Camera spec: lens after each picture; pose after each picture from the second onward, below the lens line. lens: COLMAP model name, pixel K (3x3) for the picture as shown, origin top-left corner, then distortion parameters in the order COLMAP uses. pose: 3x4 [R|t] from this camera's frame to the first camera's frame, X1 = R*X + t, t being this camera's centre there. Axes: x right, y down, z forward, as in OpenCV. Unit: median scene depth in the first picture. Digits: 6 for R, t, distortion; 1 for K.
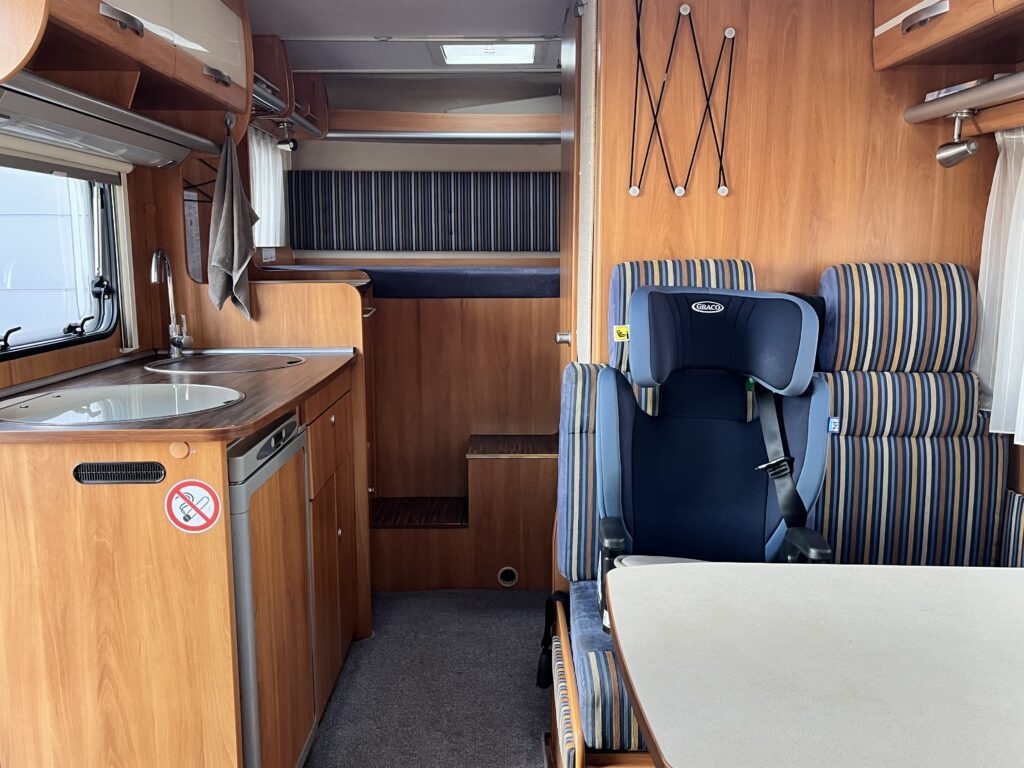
lens RADIAL K [[903.4, 0, 514.0], [0, 903.4, 389.2], [0, 0, 1]] dist [0.068908, -0.071189]
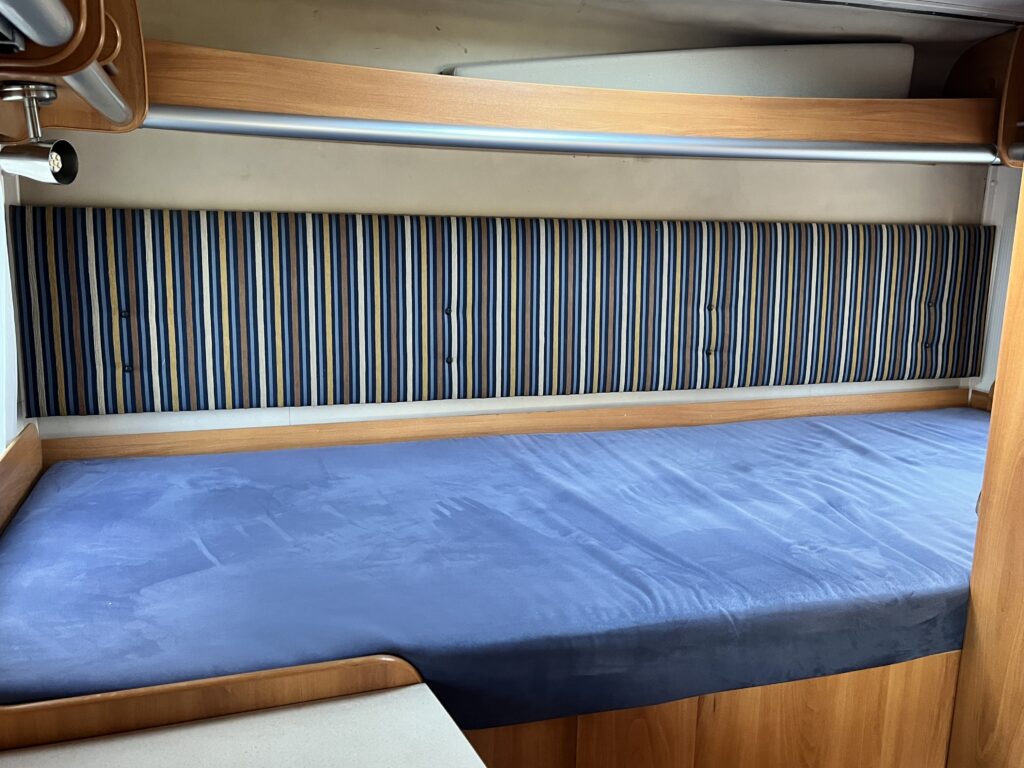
lens RADIAL K [[903.4, 0, 511.2], [0, 903.4, 377.1], [0, 0, 1]] dist [0.068908, -0.071189]
pose [[0.952445, -0.036255, 0.302545, -0.172201], [0.024045, 0.998743, 0.043987, -0.183135], [-0.303759, -0.034621, 0.952120, 0.590429]]
